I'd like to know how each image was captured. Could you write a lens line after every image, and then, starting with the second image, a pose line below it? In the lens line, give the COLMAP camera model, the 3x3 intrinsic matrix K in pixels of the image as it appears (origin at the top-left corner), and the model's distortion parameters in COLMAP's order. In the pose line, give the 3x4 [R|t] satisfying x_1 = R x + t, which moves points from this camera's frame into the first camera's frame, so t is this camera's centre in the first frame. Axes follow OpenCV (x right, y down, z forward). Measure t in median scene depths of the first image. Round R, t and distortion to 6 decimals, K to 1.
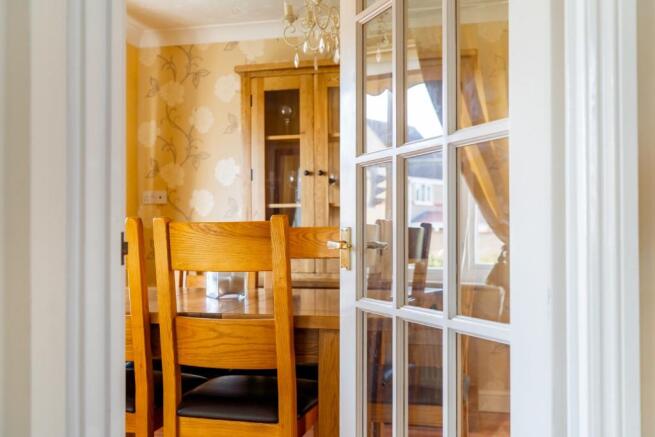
lens RADIAL K [[664.3, 0, 318.4], [0, 664.3, 217.7], [0, 0, 1]] dist [-0.008056, -0.007267]
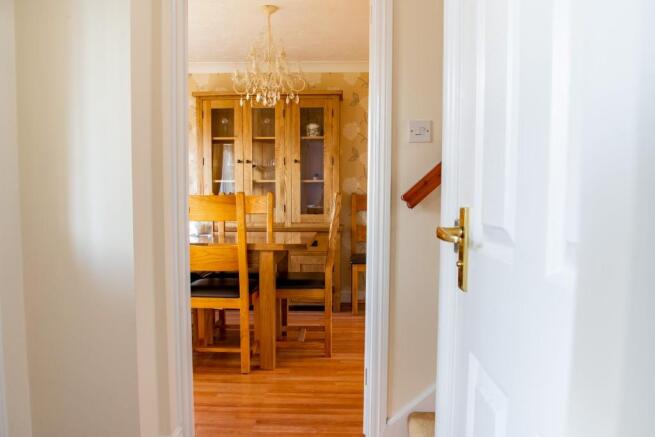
lens RADIAL K [[439.2, 0, 327.8], [0, 439.2, 222.3], [0, 0, 1]] dist [-0.000312, -0.000109]
pose [[0.978918, -0.003147, 0.204228, -0.024118], [-0.013440, 0.996722, 0.079783, -0.007251], [-0.203809, -0.080846, 0.975667, -0.105798]]
